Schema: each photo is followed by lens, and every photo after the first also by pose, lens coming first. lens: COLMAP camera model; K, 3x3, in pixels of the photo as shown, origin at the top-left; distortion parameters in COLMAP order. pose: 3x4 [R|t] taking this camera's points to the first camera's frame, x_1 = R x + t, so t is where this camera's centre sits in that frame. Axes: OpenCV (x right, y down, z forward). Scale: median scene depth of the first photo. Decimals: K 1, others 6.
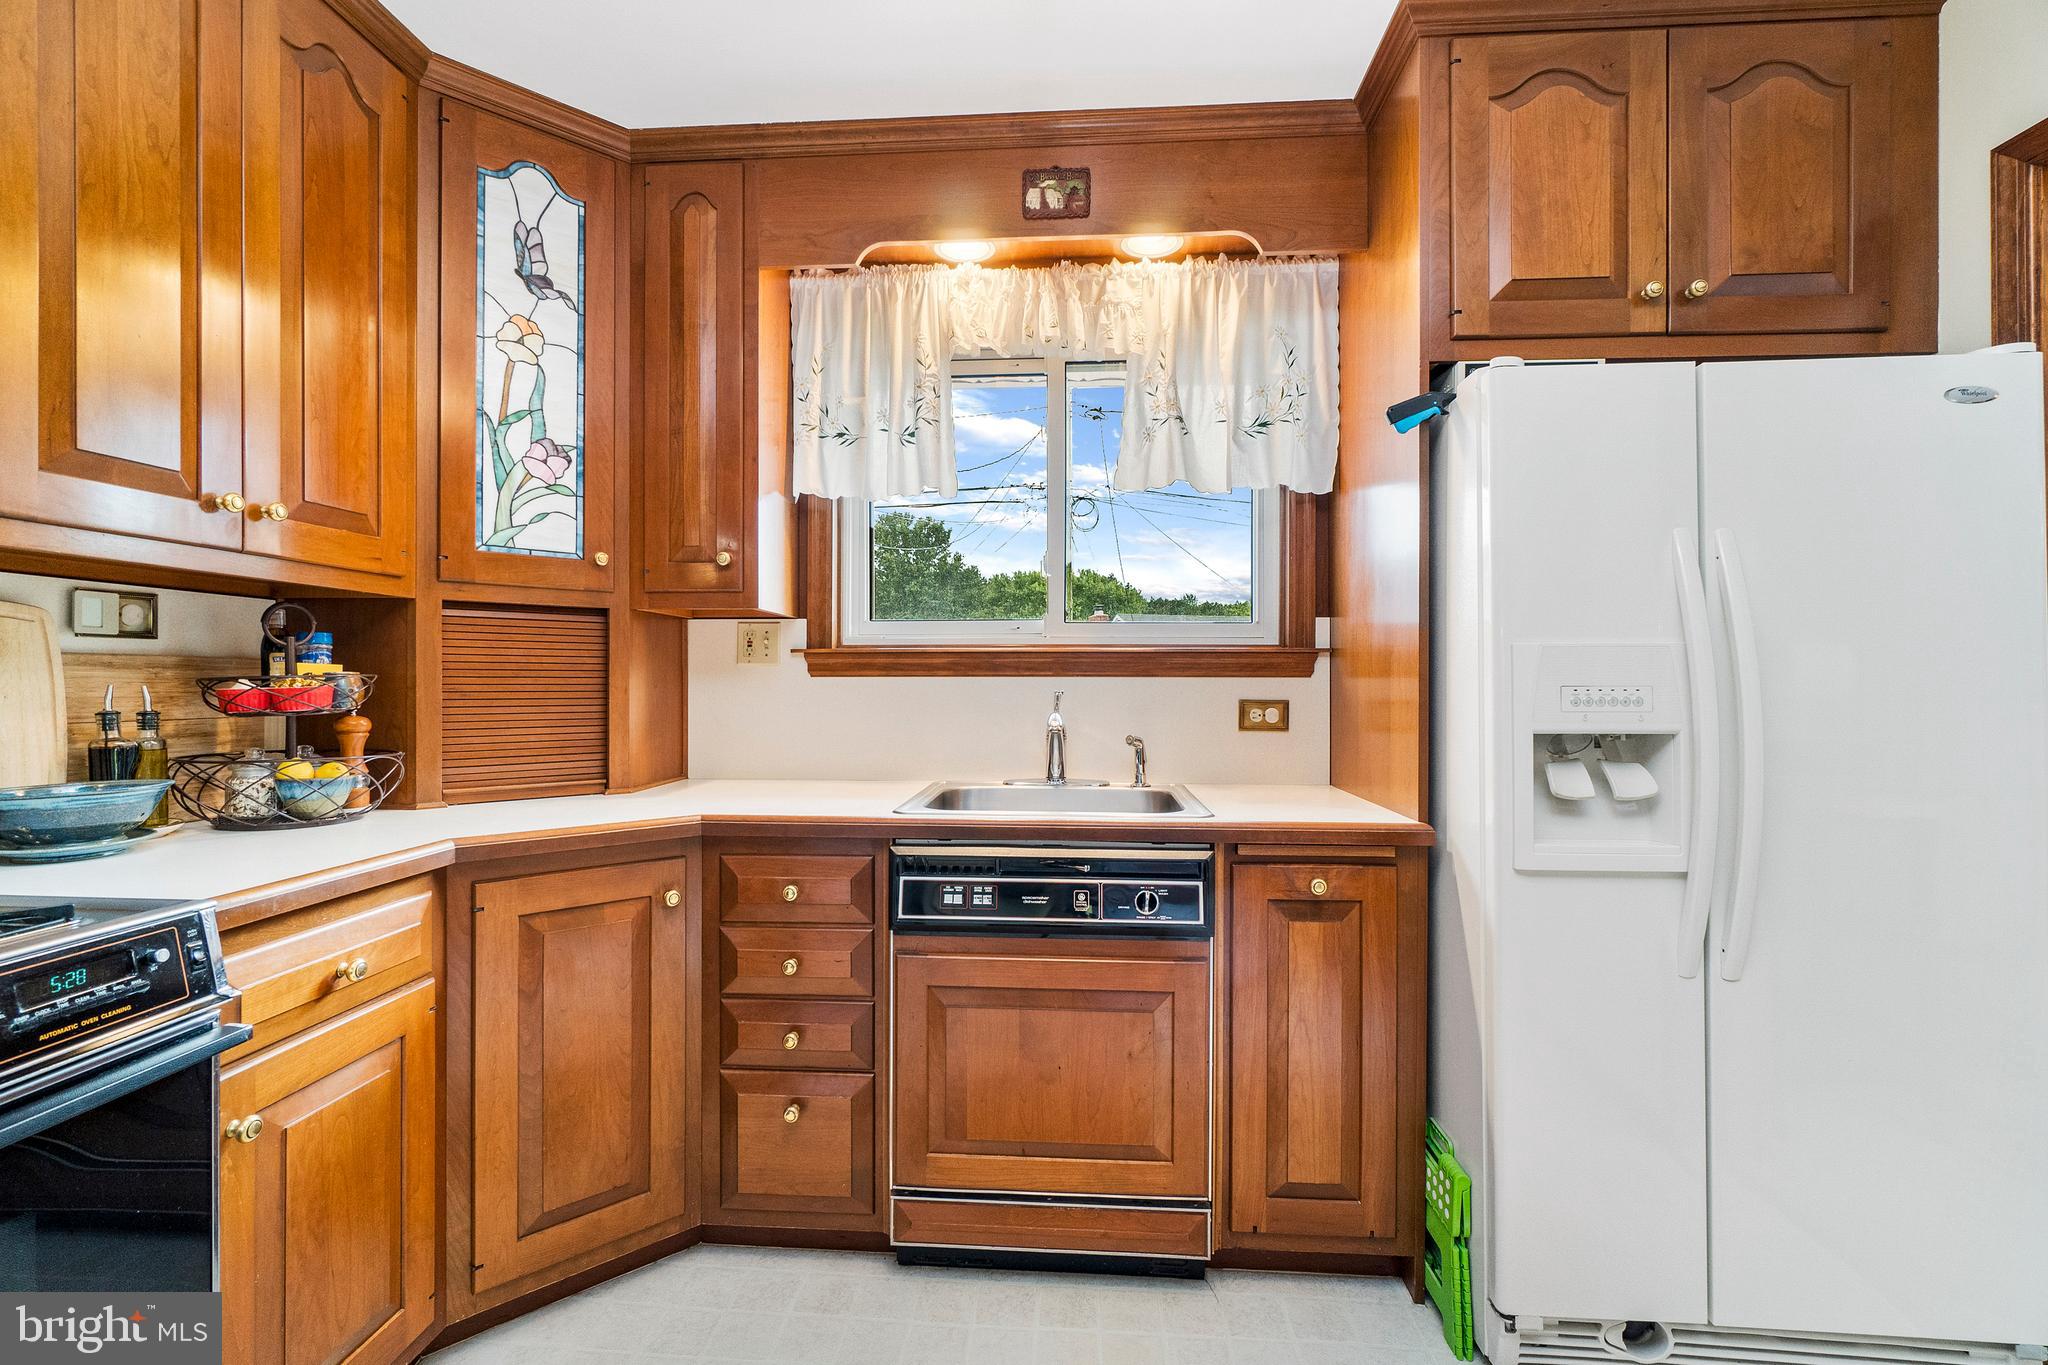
lens RADIAL K [[882.6, 0, 1027.4], [0, 882.6, 677.9], [0, 0, 1]] dist [-0.007467, 0.000011]
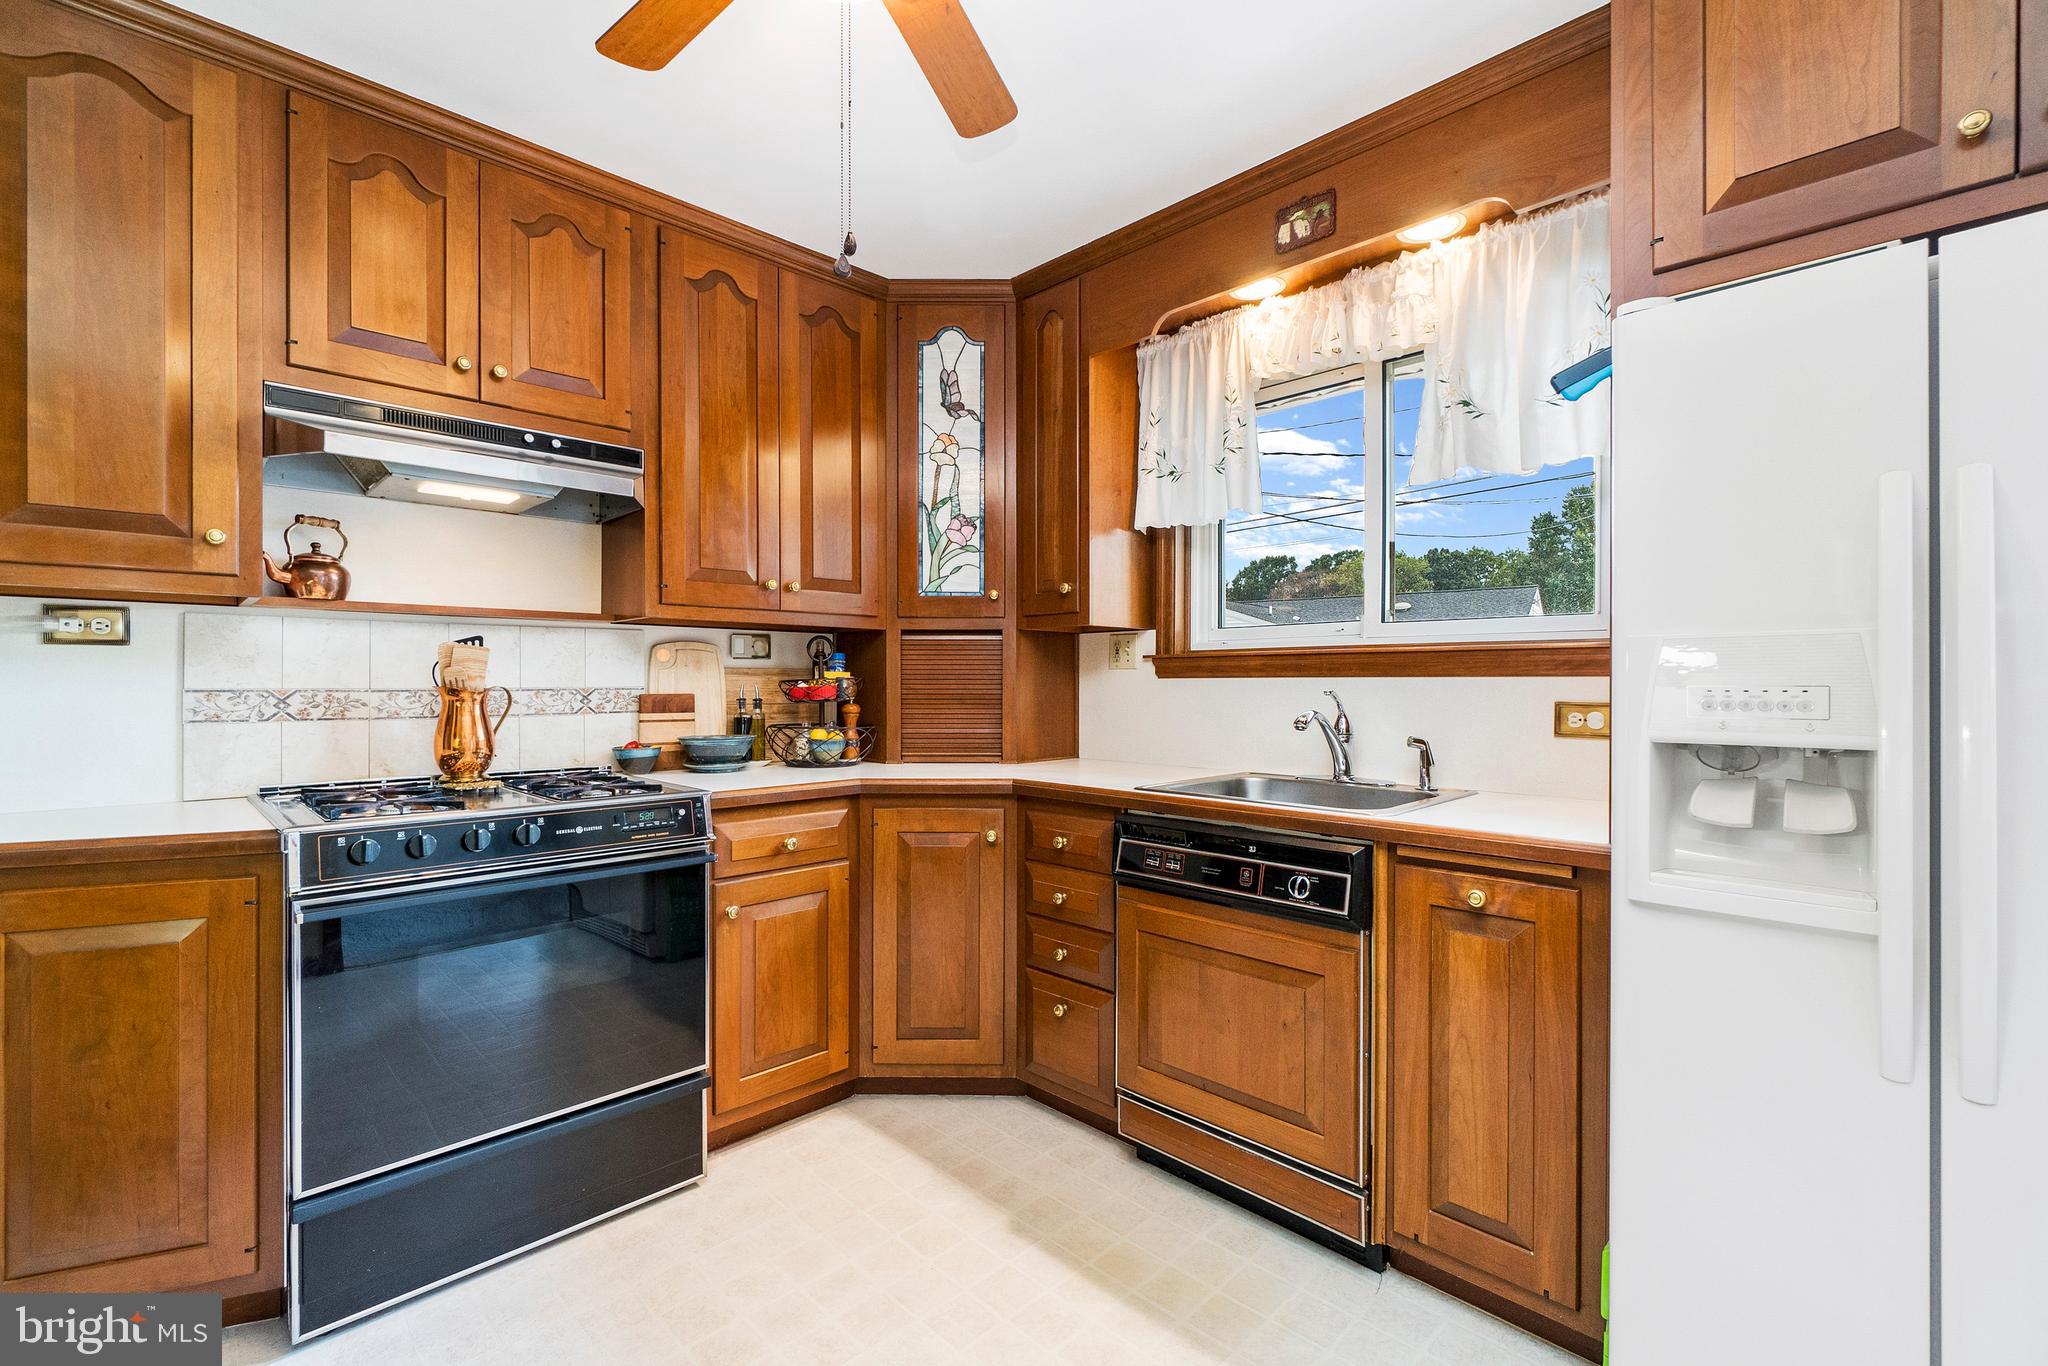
lens RADIAL K [[891.4, 0, 1021.1], [0, 891.4, 680.1], [0, 0, 1]] dist [-0.004050, -0.000653]
pose [[0.749255, -0.003026, -0.662275, 0.516148], [0.003776, 0.999993, -0.000297, 0.001183], [0.662271, -0.002278, 0.749261, -0.033336]]
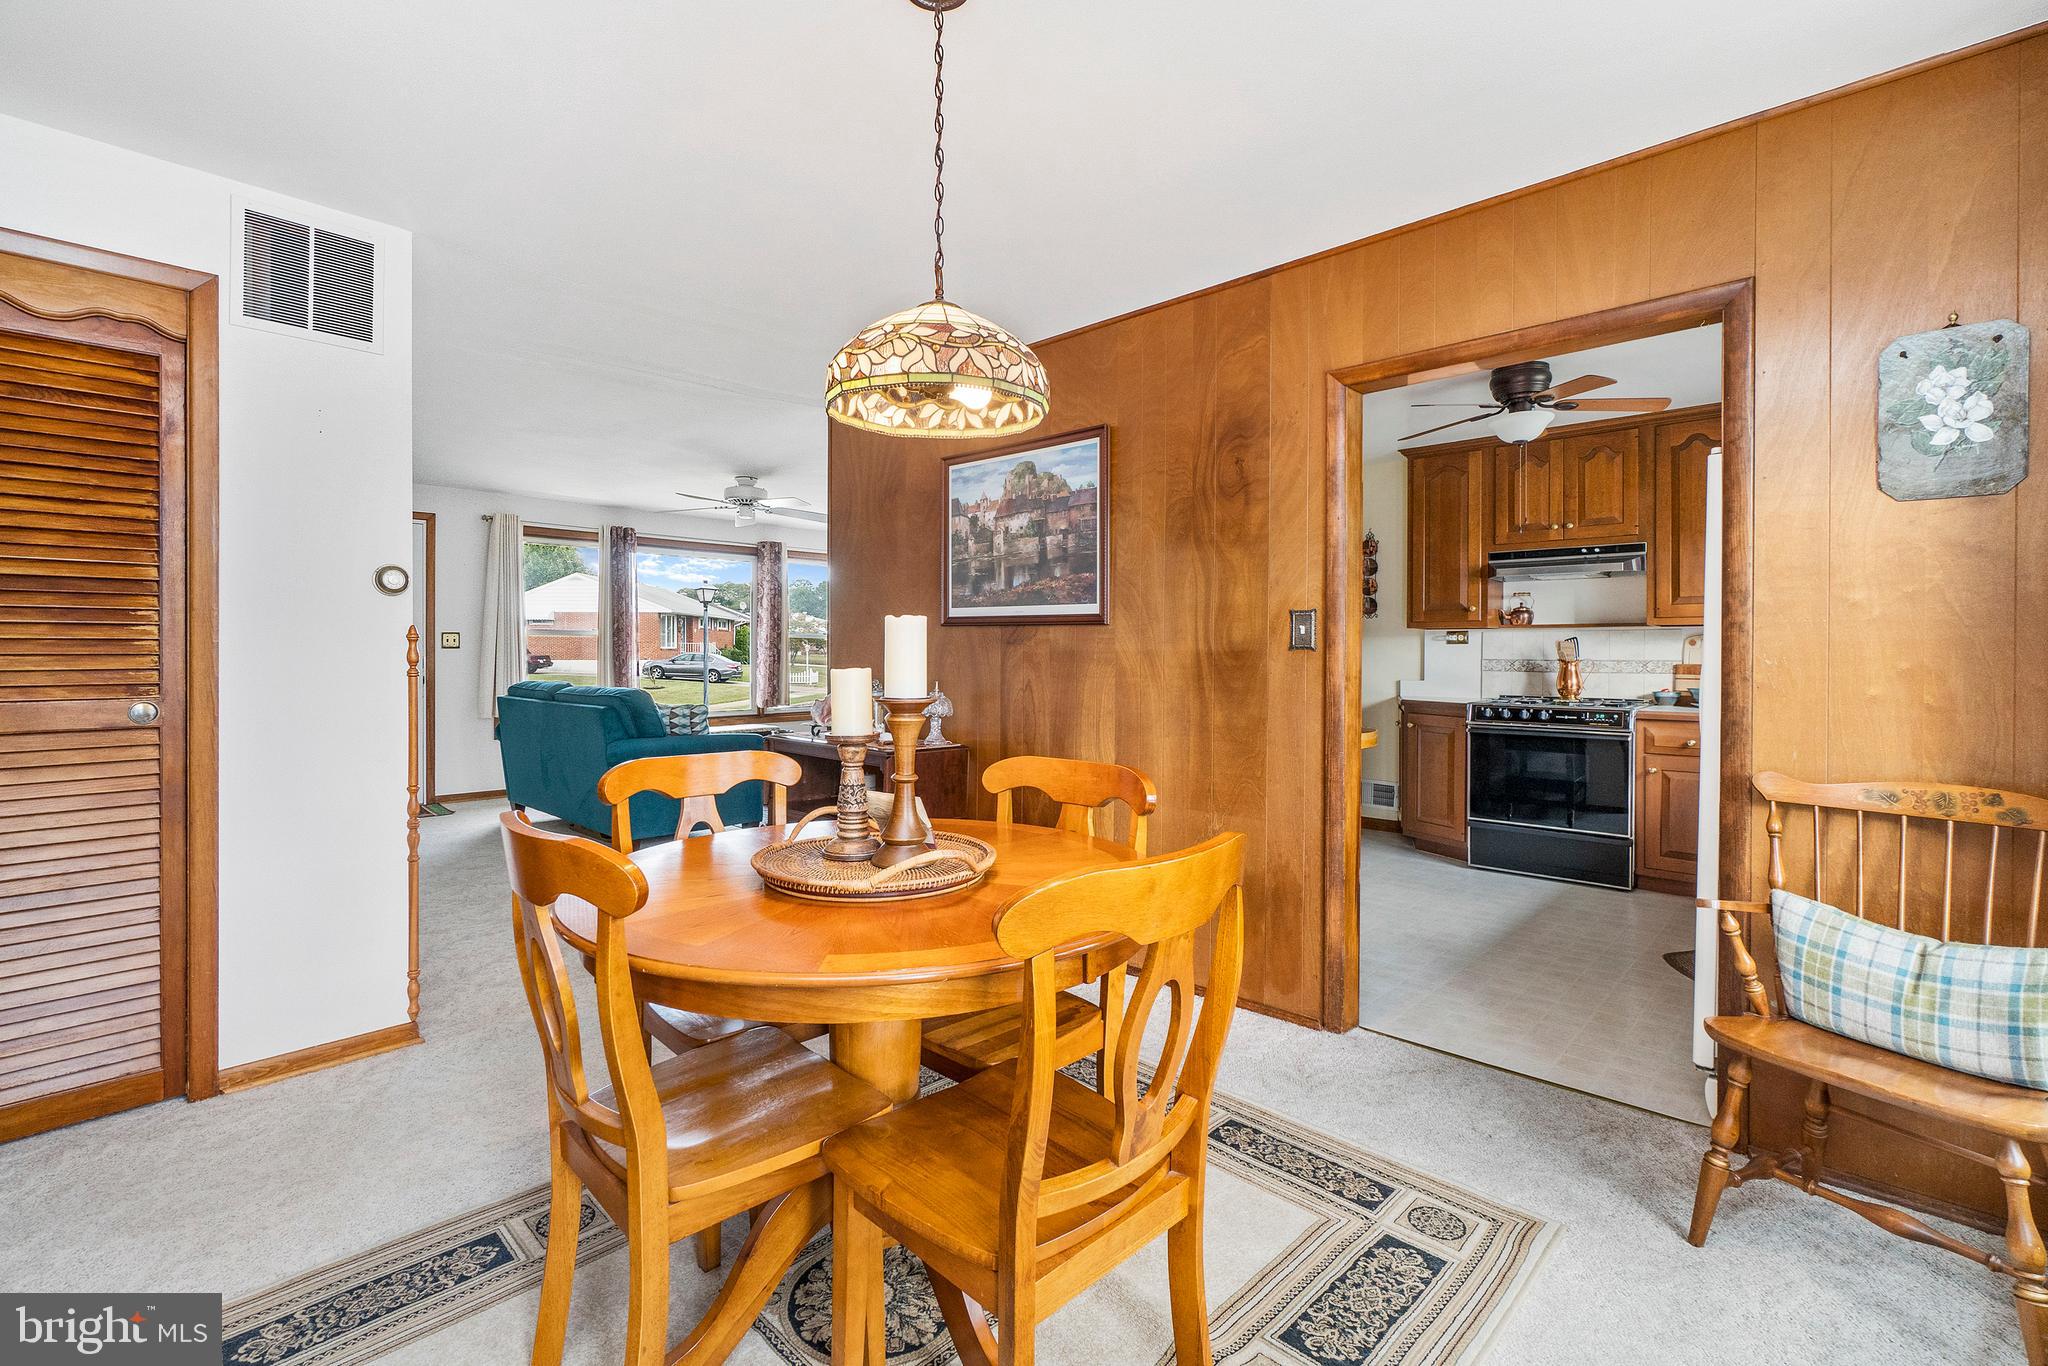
lens RADIAL K [[908.0, 0, 1014.2], [0, 908.0, 662.1], [0, 0, 1]] dist [-0.000190, 0.000080]
pose [[-0.633954, 0.006621, -0.773343, 2.376811], [-0.000212, 0.999962, 0.008736, -0.006976], [0.773371, 0.005702, -0.633928, 0.783929]]
